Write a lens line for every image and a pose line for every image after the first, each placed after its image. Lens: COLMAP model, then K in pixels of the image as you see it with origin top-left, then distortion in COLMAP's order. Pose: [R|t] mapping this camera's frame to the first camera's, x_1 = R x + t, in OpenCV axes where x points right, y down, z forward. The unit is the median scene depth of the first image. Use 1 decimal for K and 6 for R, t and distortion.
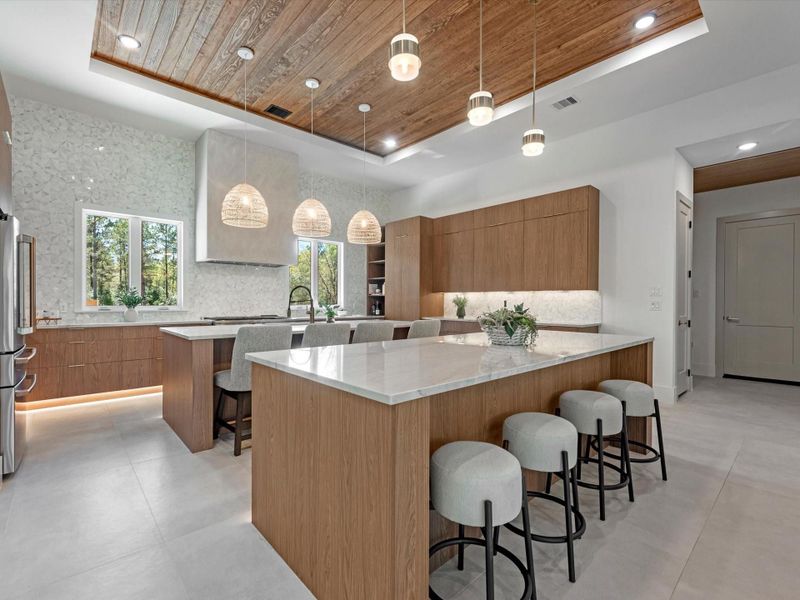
lens RADIAL K [[370.5, 0, 387.9], [0, 370.5, 300.4], [0, 0, 1]] dist [-0.000896, -0.000157]
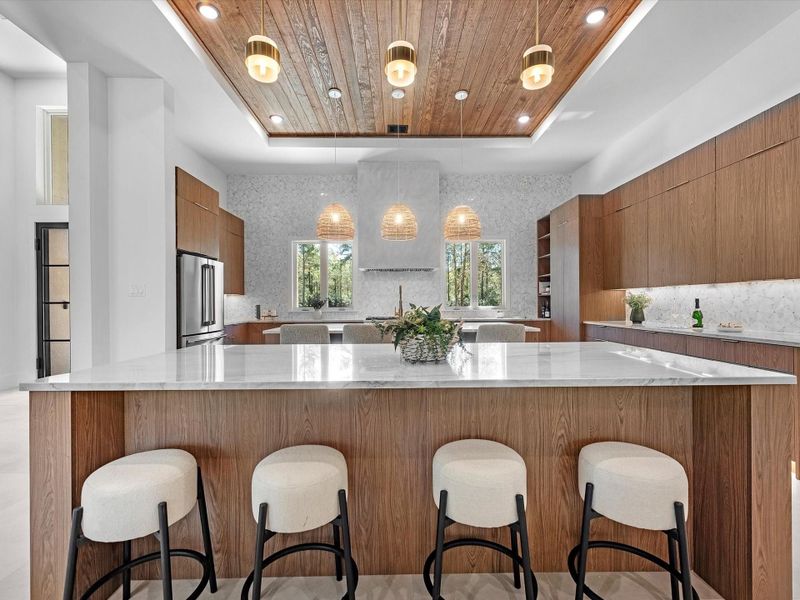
lens RADIAL K [[356.9, 0, 400.0], [0, 356.9, 300.0], [0, 0, 1]] dist [-0.001297, -0.000146]
pose [[0.756417, -0.014952, -0.653918, 0.353270], [0.012951, 0.999885, -0.007883, 0.001198], [0.653961, -0.002506, 0.756524, 0.191883]]
